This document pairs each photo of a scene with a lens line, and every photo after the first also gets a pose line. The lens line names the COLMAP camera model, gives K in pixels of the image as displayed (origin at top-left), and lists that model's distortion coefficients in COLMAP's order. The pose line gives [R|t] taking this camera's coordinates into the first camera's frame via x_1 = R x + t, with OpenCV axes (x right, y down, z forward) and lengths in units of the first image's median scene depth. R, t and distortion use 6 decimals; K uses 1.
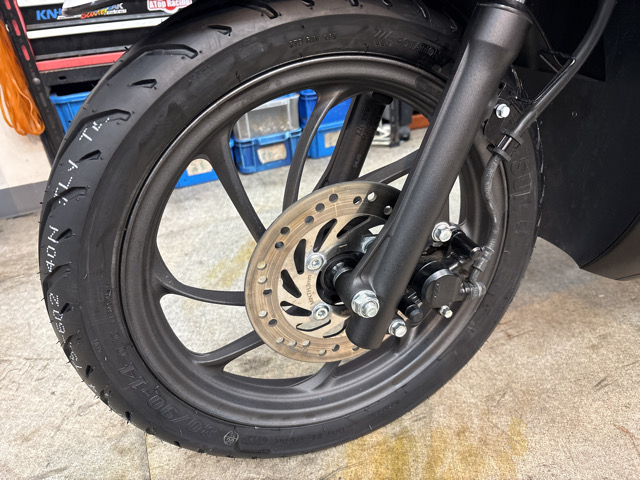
lens RADIAL K [[487.4, 0, 319.3], [0, 487.4, 244.7], [0, 0, 1]] dist [0.032143, -0.035981]
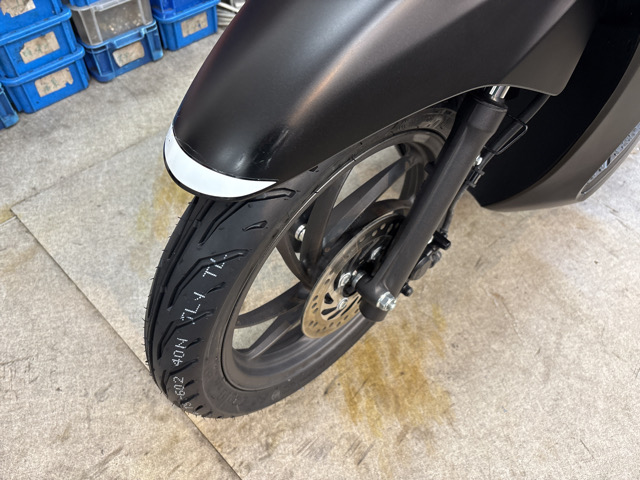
lens RADIAL K [[487.4, 0, 317.6], [0, 487.4, 239.7], [0, 0, 1]] dist [0.032143, -0.035981]
pose [[0.916453, -0.234584, 0.324166, -0.357961], [0.100492, 0.919095, 0.381006, -0.430230], [-0.387317, -0.316598, 0.865882, -0.058247]]
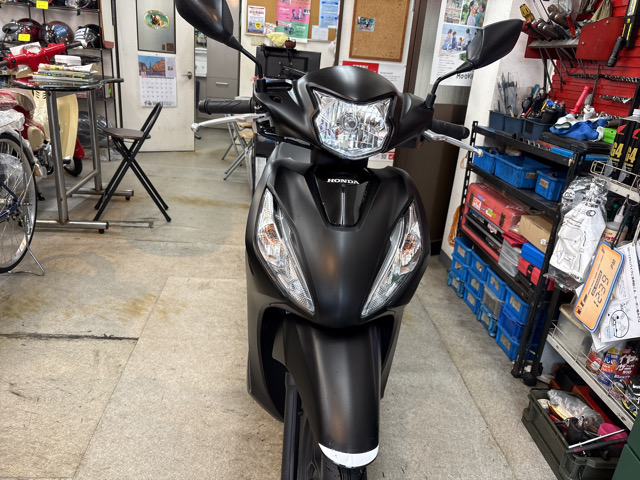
lens RADIAL K [[487.4, 0, 316.2], [0, 487.4, 241.1], [0, 0, 1]] dist [0.032143, -0.035981]
pose [[-0.318567, 0.369085, -0.873093, 3.509332], [-0.529662, 0.694560, 0.486872, -2.114563], [0.786113, 0.617546, -0.025774, 0.974158]]
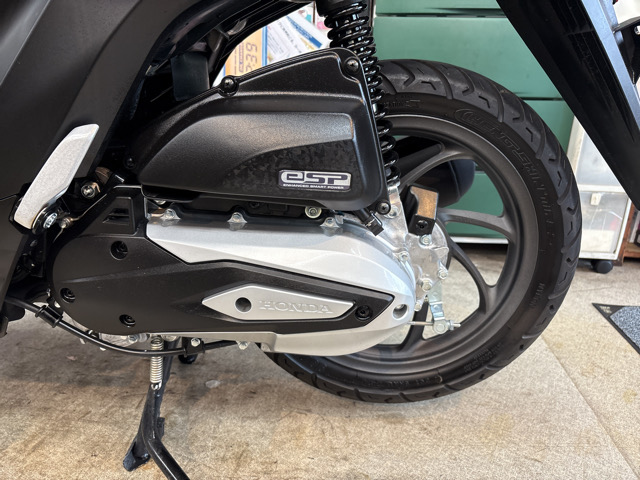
lens RADIAL K [[487.4, 0, 314.1], [0, 487.4, 244.0], [0, 0, 1]] dist [0.032143, -0.035981]
pose [[0.878469, 0.241870, -0.412058, 2.330920], [-0.309521, 0.945062, -0.105138, -0.450193], [0.363991, 0.219901, 0.905071, 0.383001]]
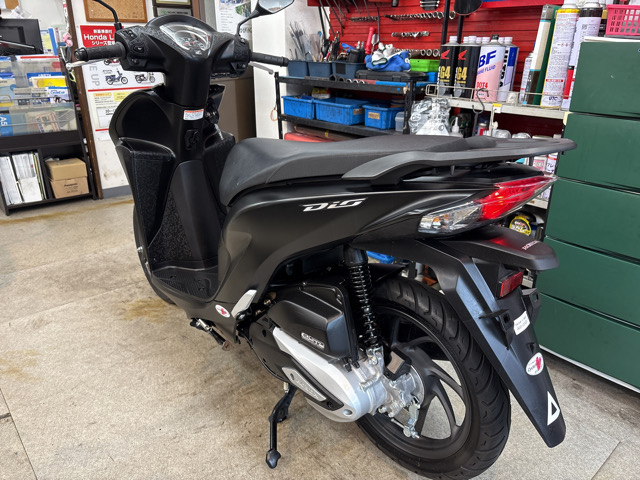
lens RADIAL K [[487.4, 0, 319.0], [0, 487.4, 239.7], [0, 0, 1]] dist [0.032143, -0.035981]
pose [[0.306956, 0.415053, -0.856451, 3.431007], [-0.502445, 0.834941, 0.224550, -1.399451], [0.808286, 0.361393, 0.464831, 0.100829]]
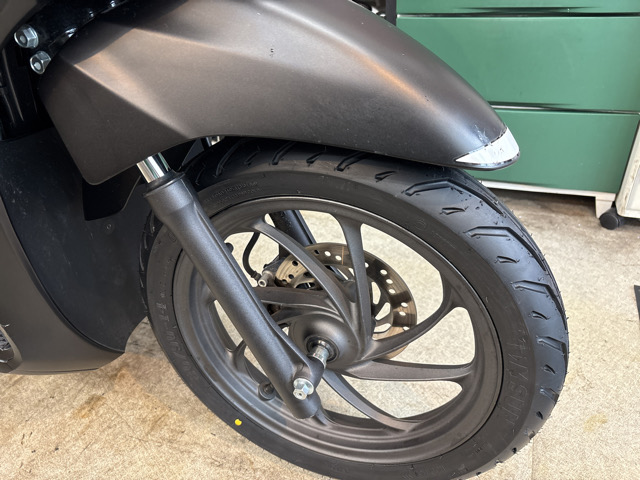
lens RADIAL K [[487.4, 0, 316.5], [0, 487.4, 245.2], [0, 0, 1]] dist [0.032143, -0.035981]
pose [[0.712013, 0.404740, -0.573779, 2.701372], [-0.338136, 0.913806, 0.224993, -0.931247], [0.615387, 0.033818, 0.787500, 0.716941]]
